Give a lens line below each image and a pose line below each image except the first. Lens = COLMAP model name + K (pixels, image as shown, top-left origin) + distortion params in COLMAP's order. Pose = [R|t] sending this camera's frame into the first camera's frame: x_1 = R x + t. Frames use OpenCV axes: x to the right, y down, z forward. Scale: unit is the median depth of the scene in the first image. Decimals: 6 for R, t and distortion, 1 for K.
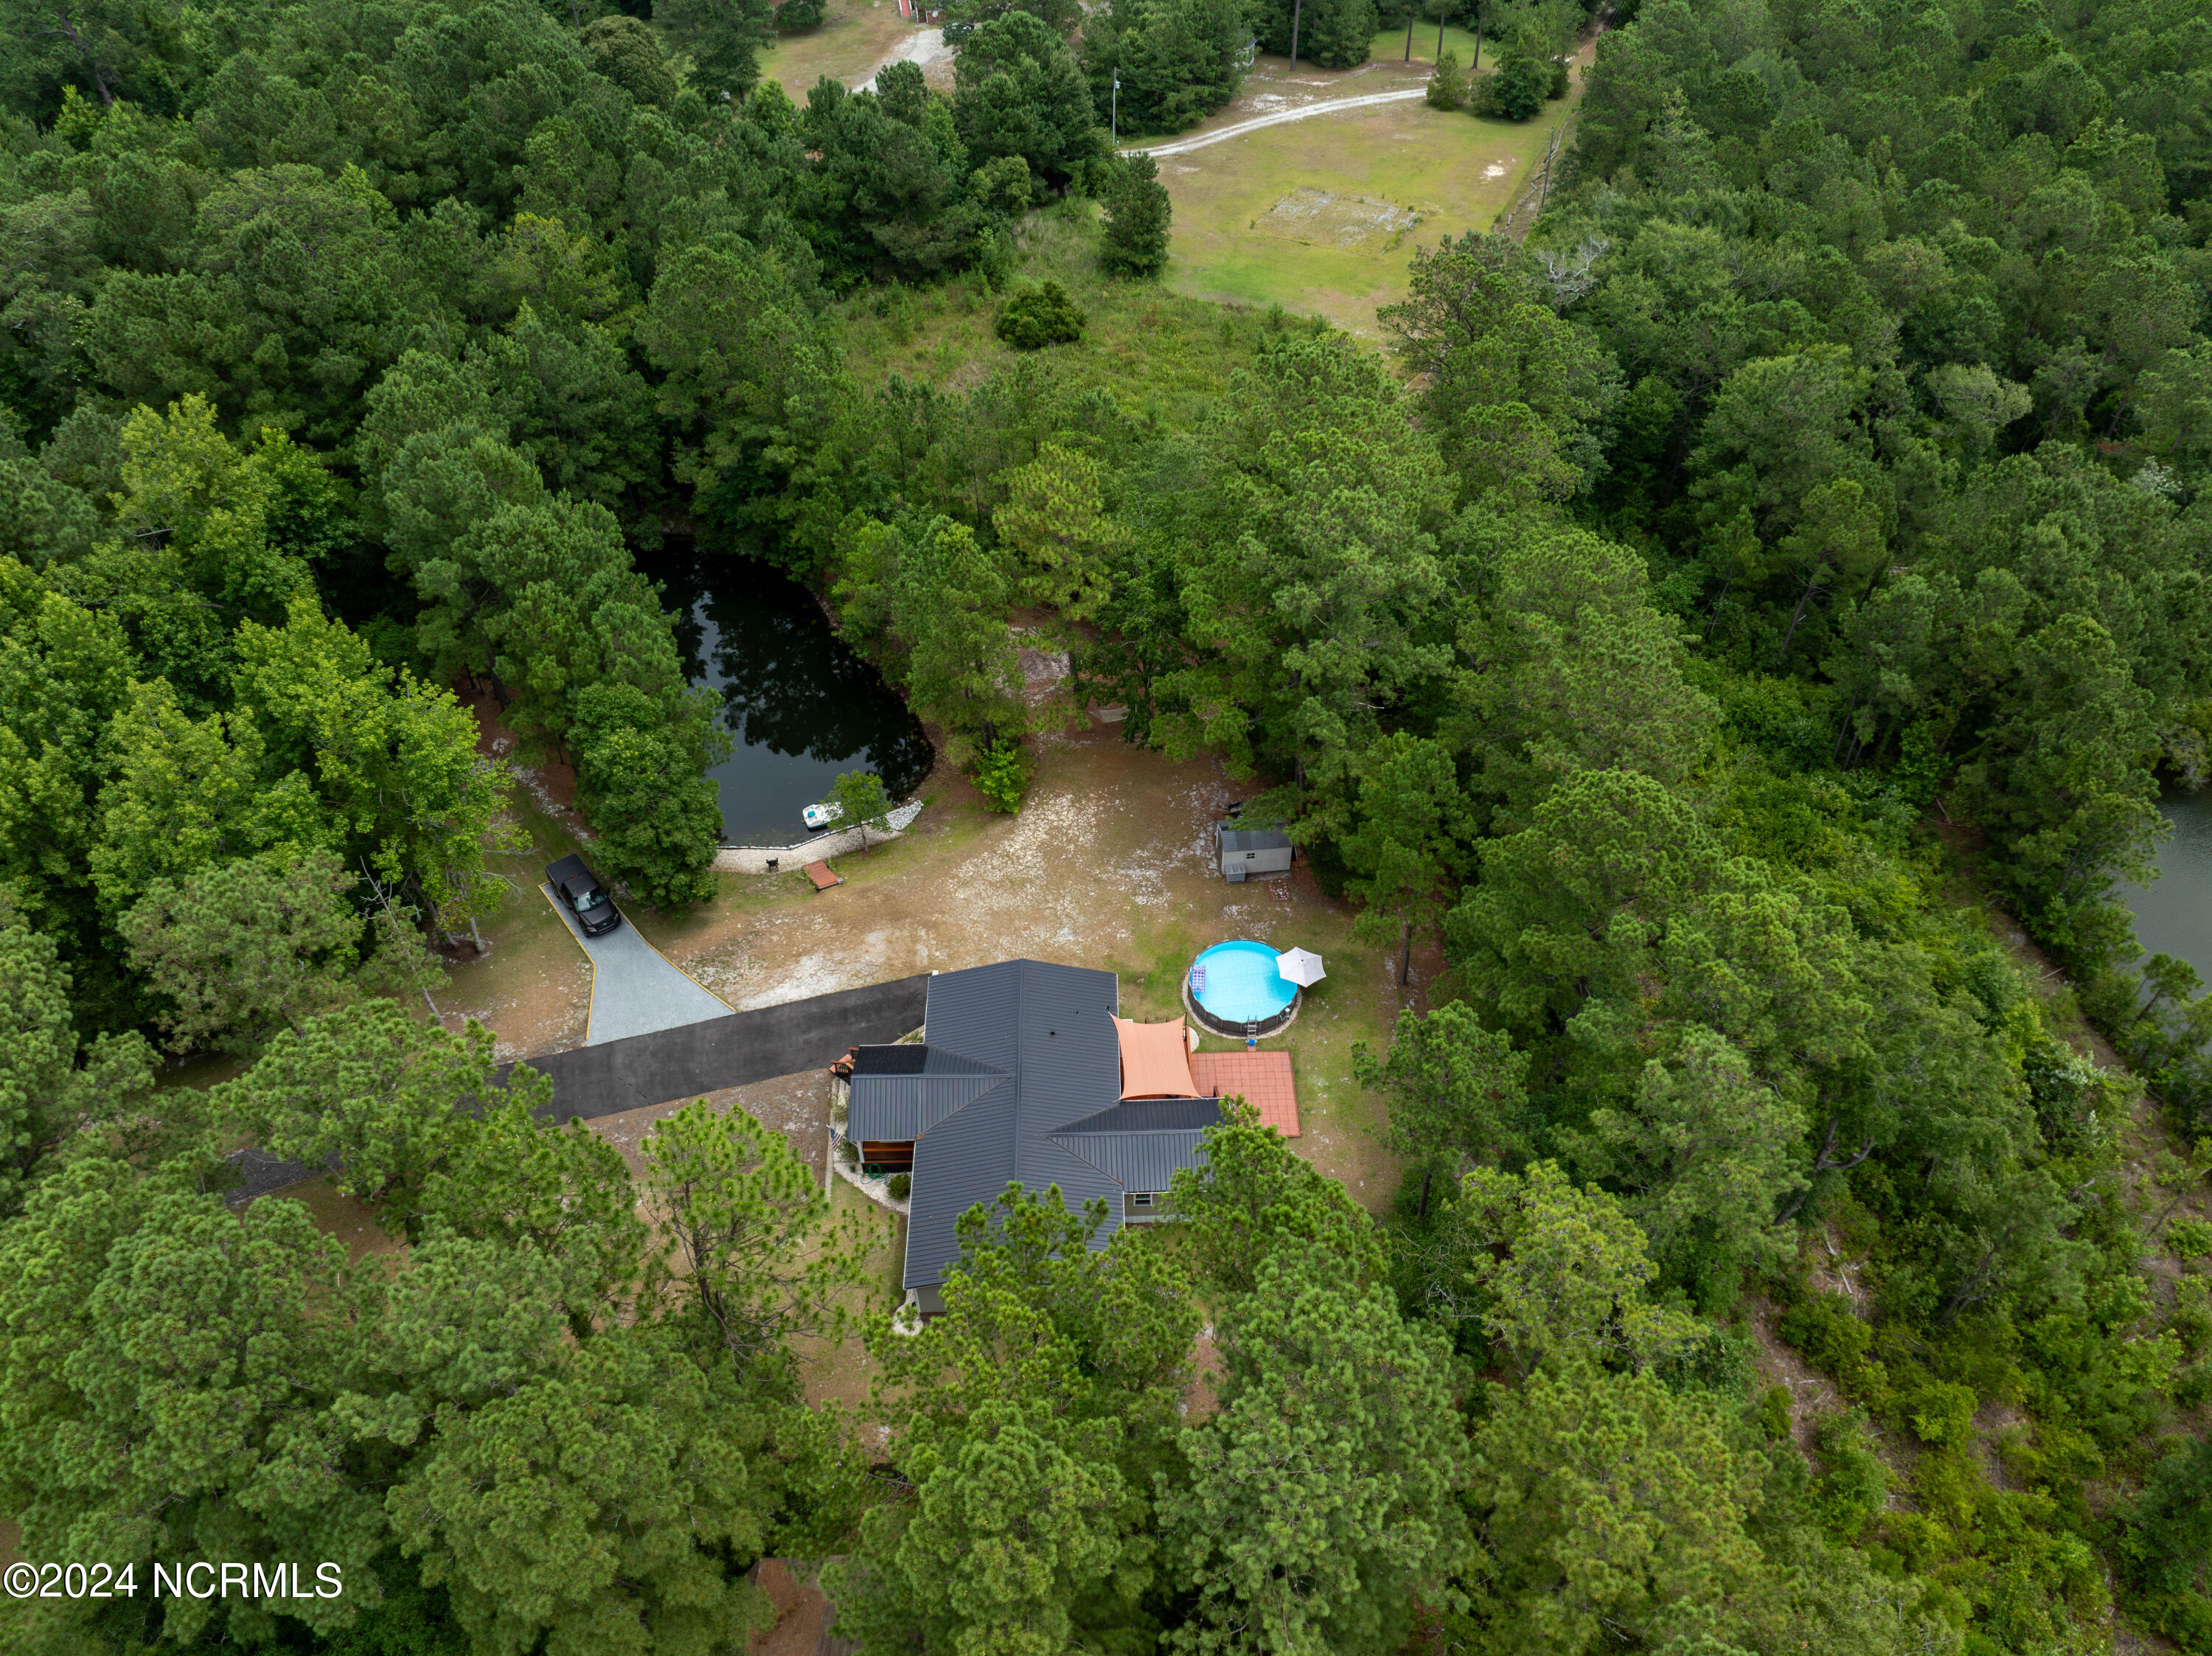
lens RADIAL K [[1561.3, 0, 1113.9], [0, 1561.3, 818.6], [0, 0, 1]] dist [-0.023918, -0.030844]
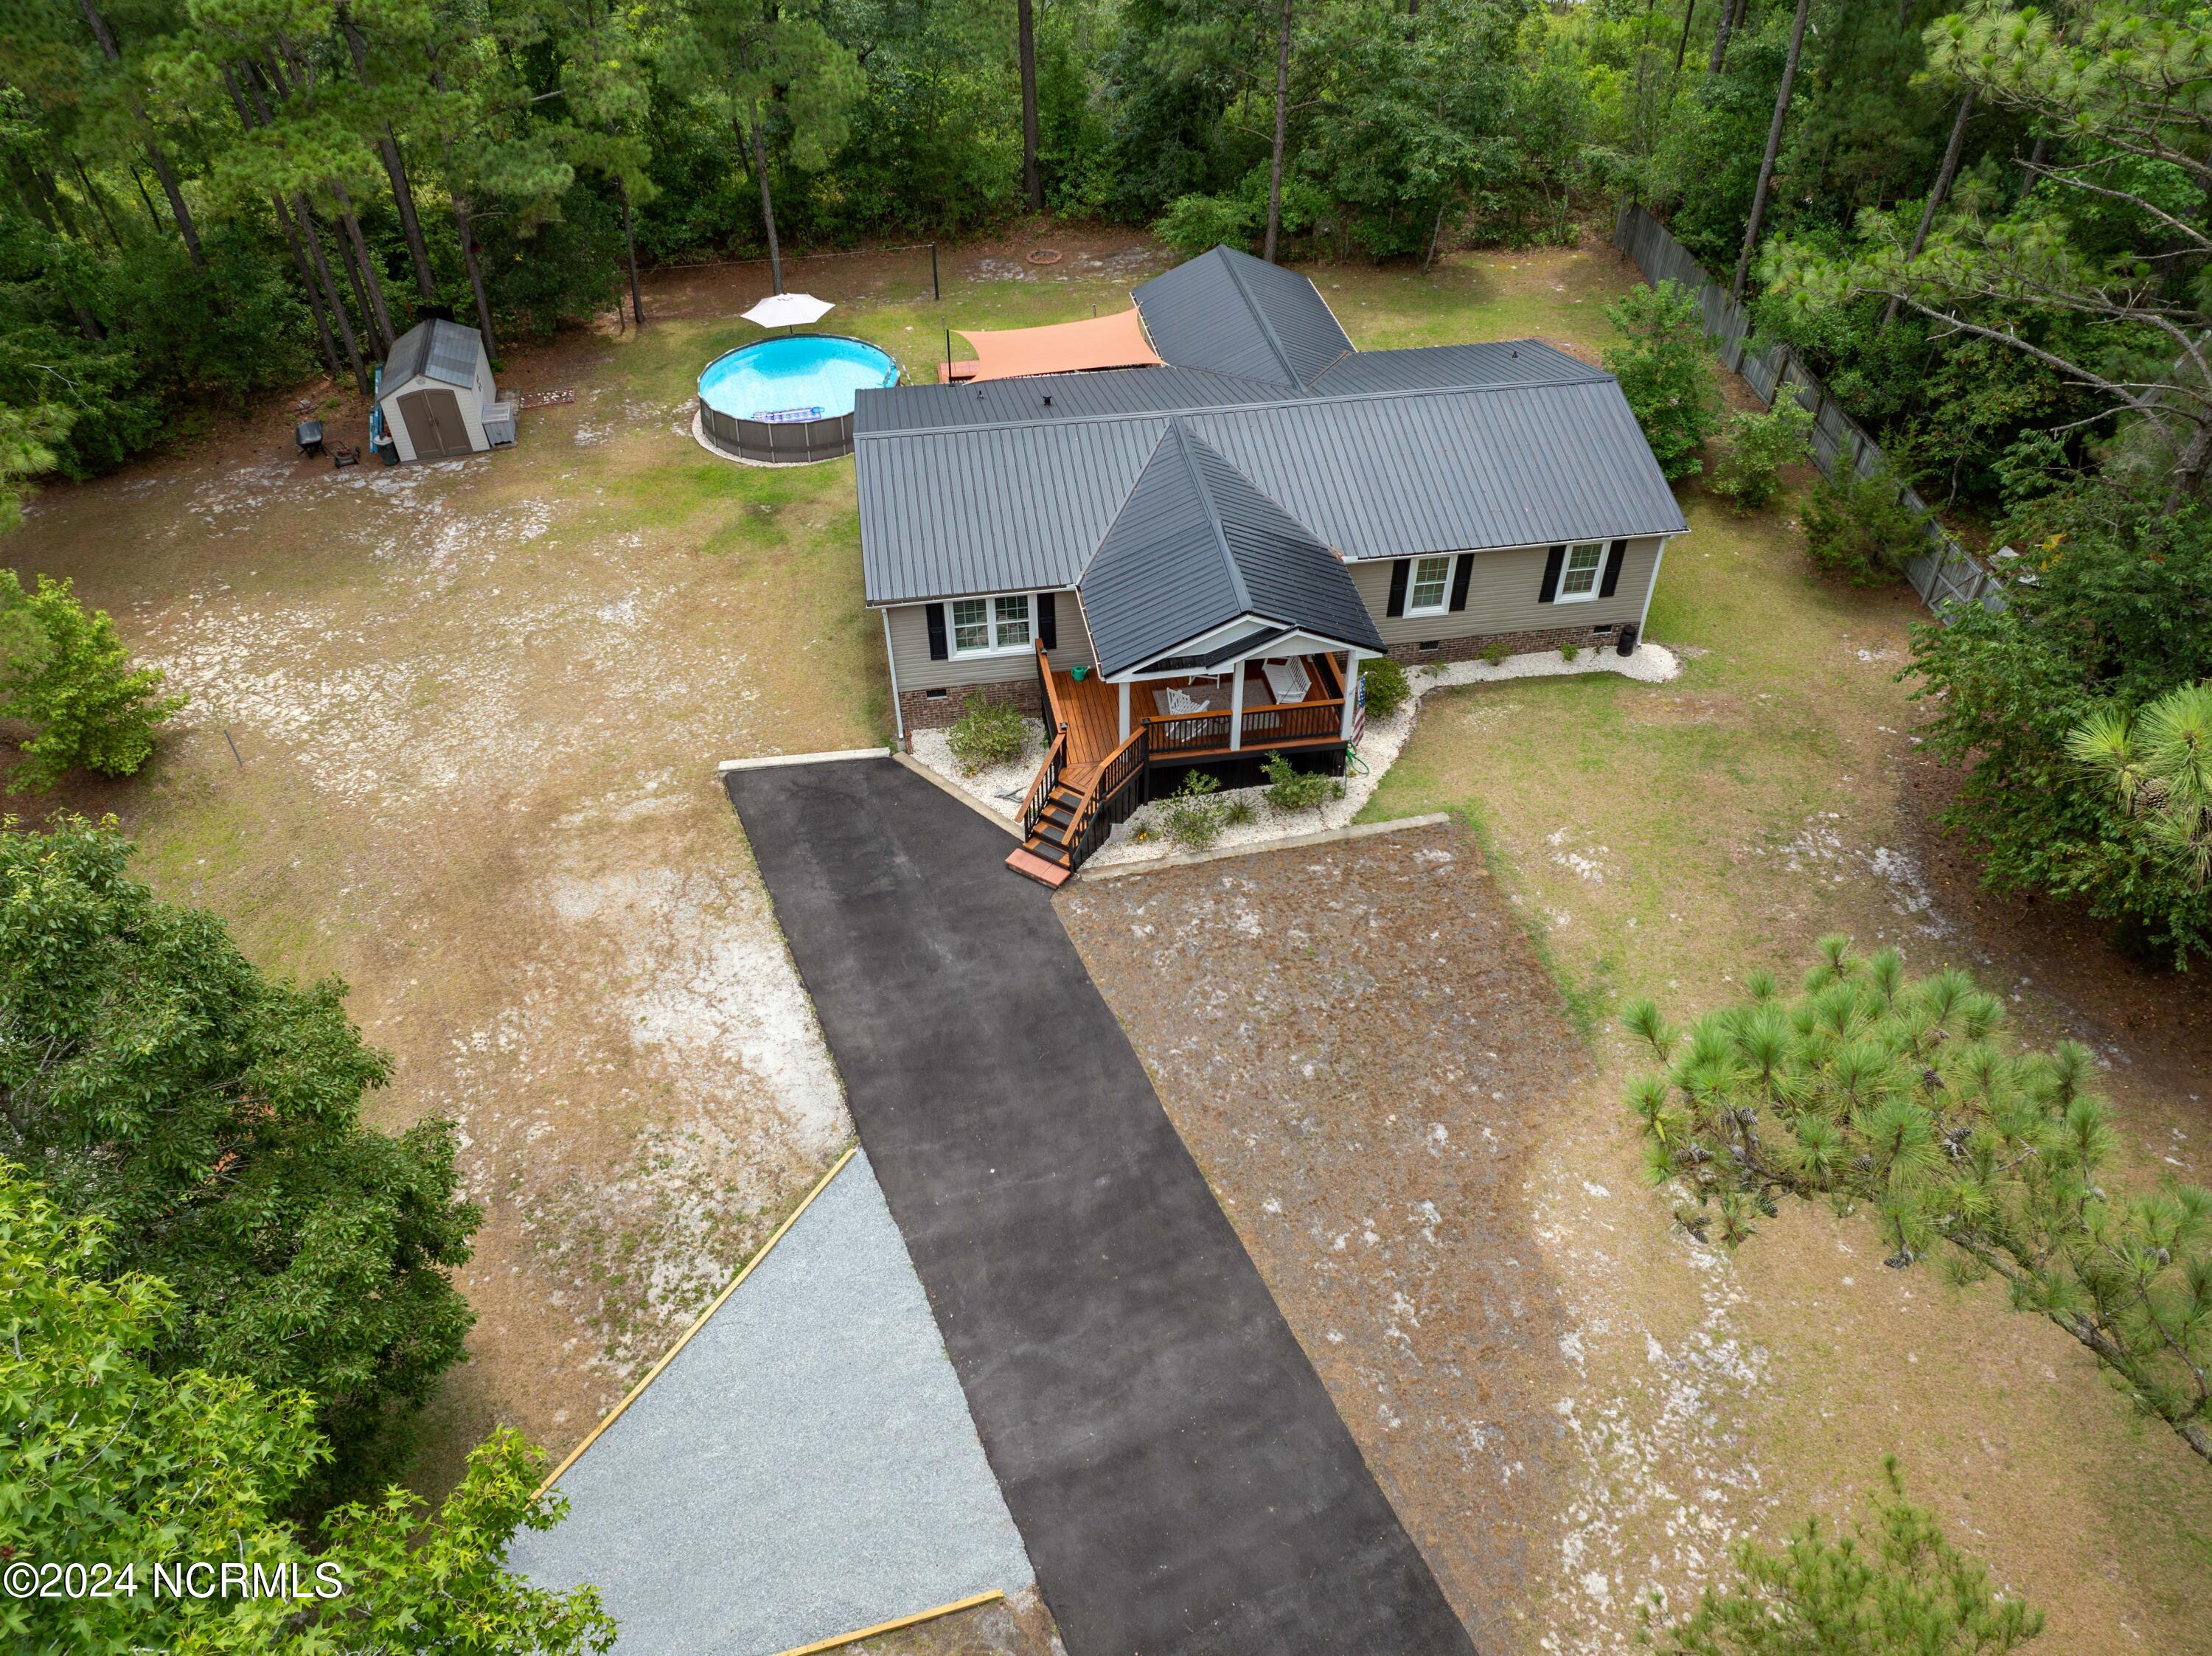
lens RADIAL K [[1561.3, 0, 1113.9], [0, 1561.3, 818.6], [0, 0, 1]] dist [-0.023918, -0.030844]
pose [[-0.129721, -0.656435, 0.743146, -0.435716], [0.691780, 0.477022, 0.542117, -0.041304], [-0.710362, 0.584417, 0.392229, 0.796532]]
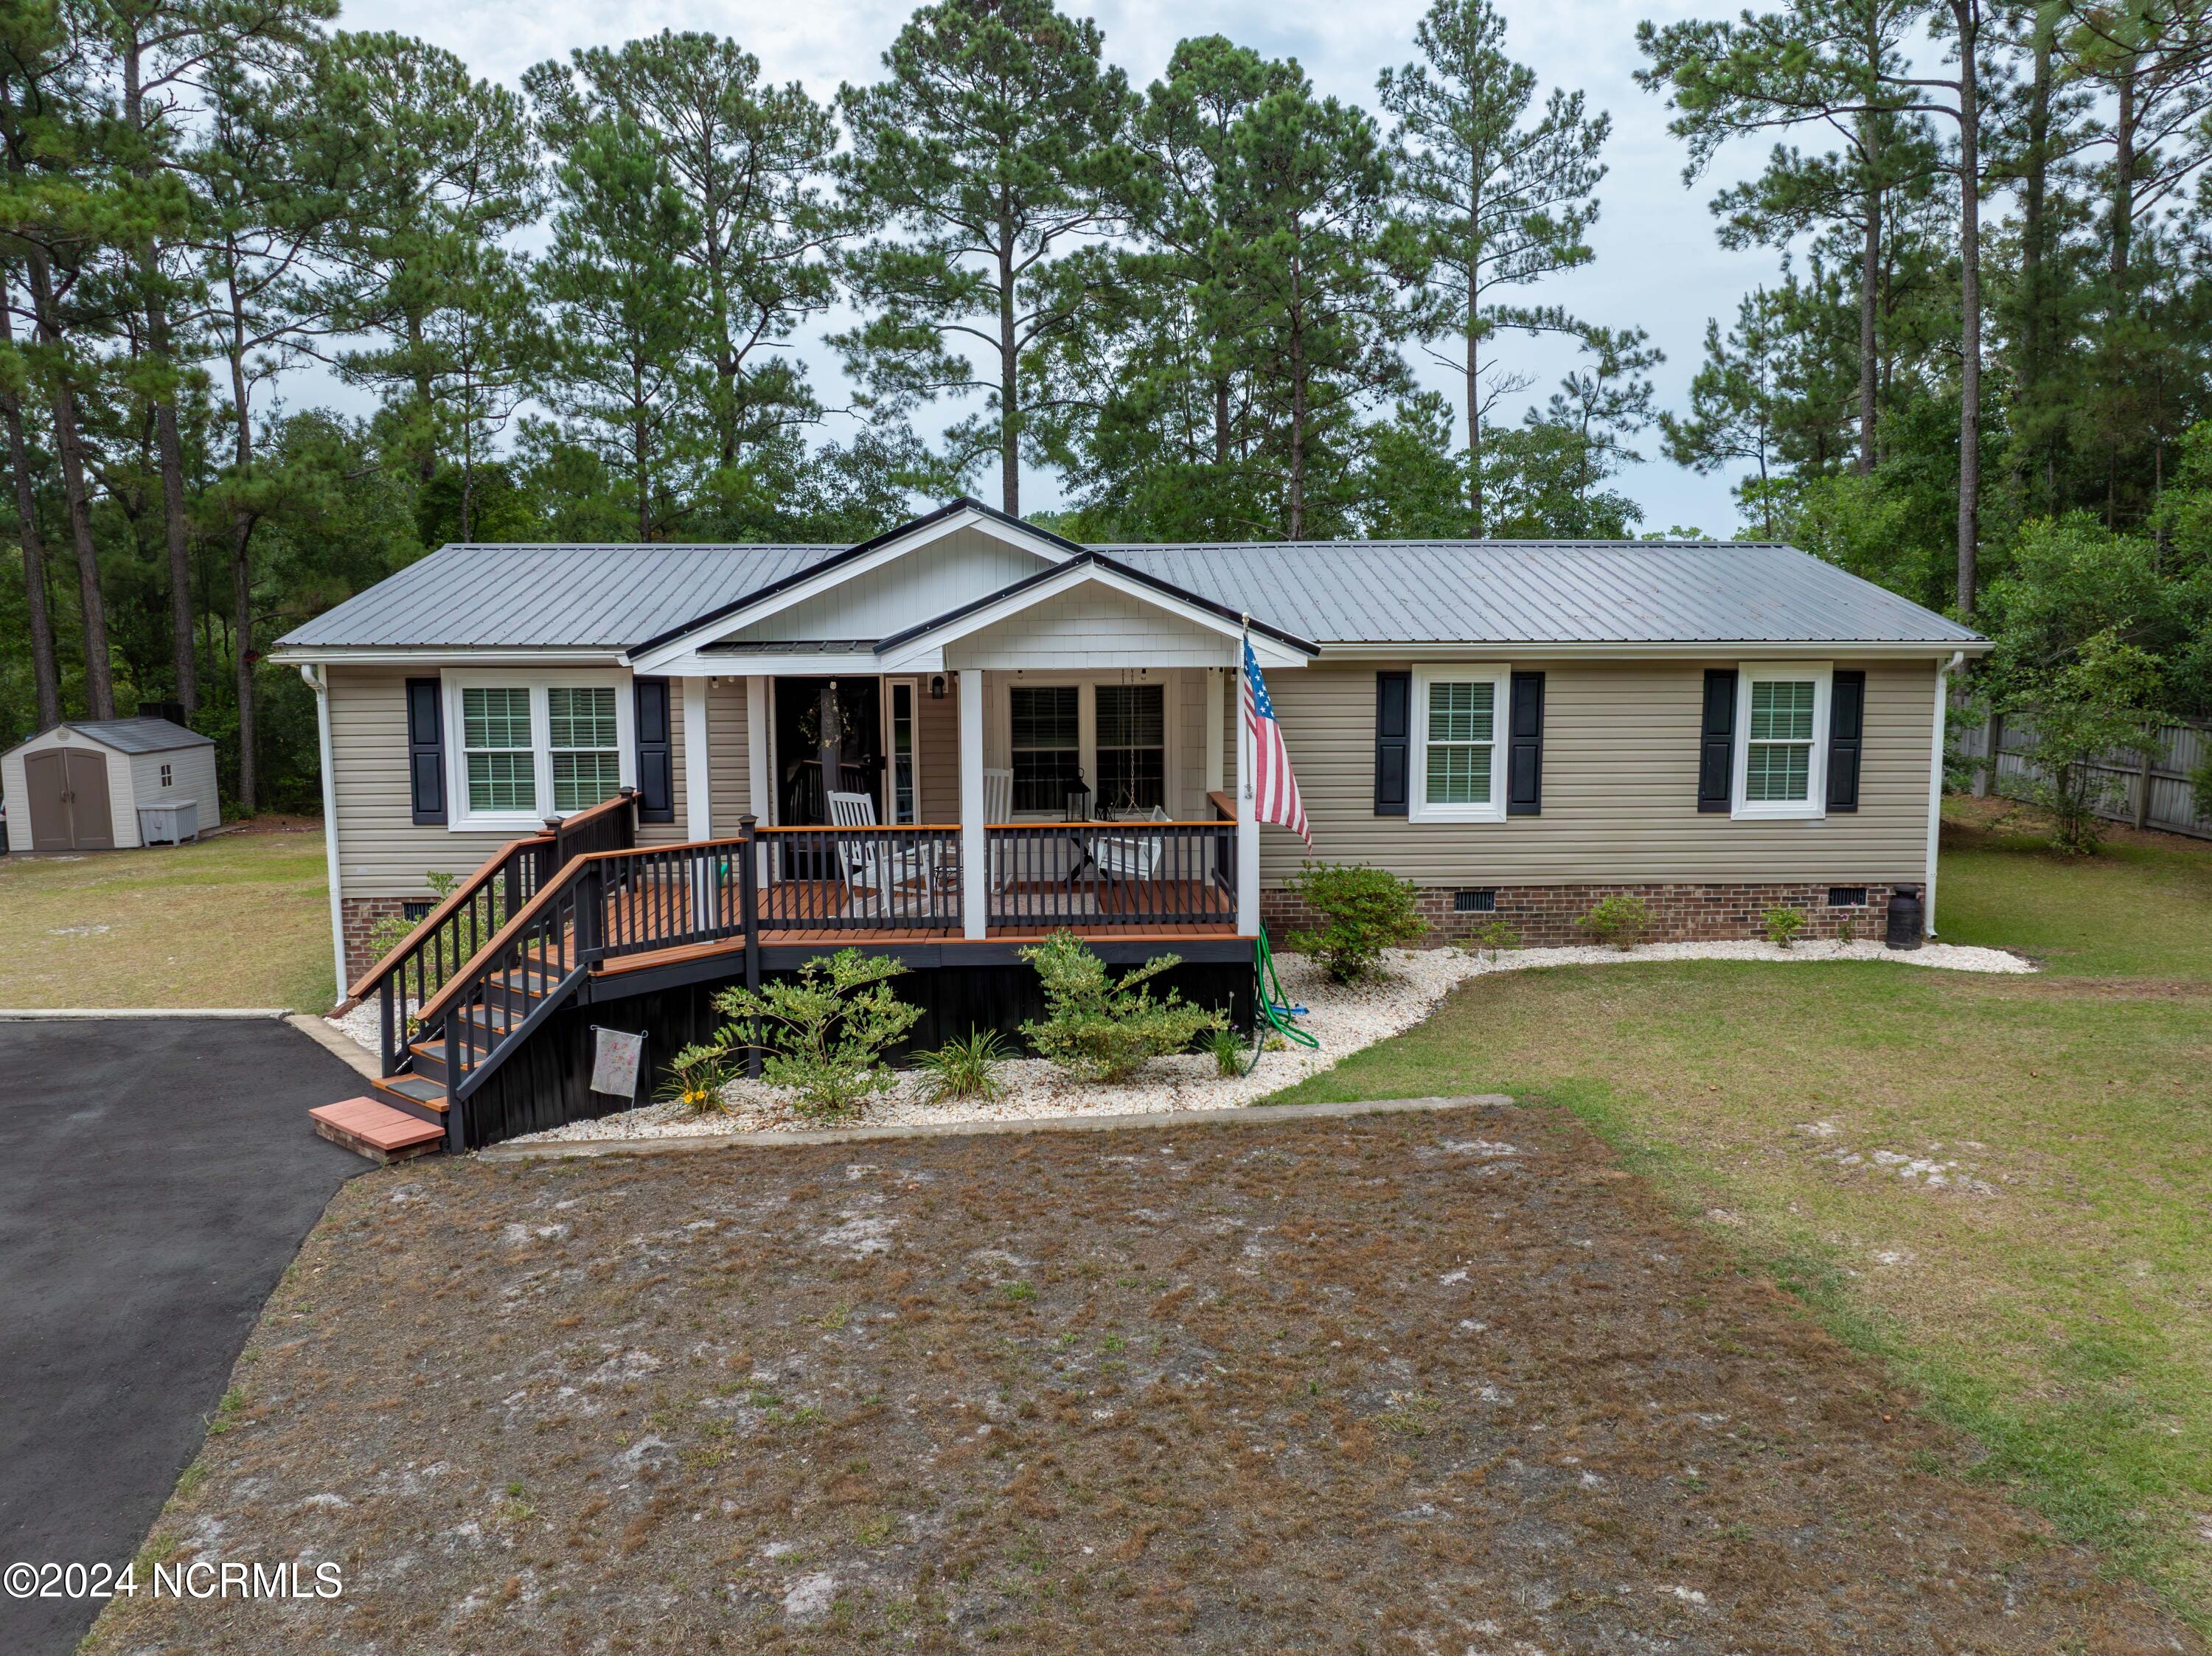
lens RADIAL K [[1561.3, 0, 1113.9], [0, 1561.3, 818.6], [0, 0, 1]] dist [-0.023918, -0.030844]
pose [[-0.020377, -0.113379, 0.993343, -0.300438], [0.695321, 0.712317, 0.095567, 0.163976], [-0.718410, 0.692639, 0.064320, 0.886663]]
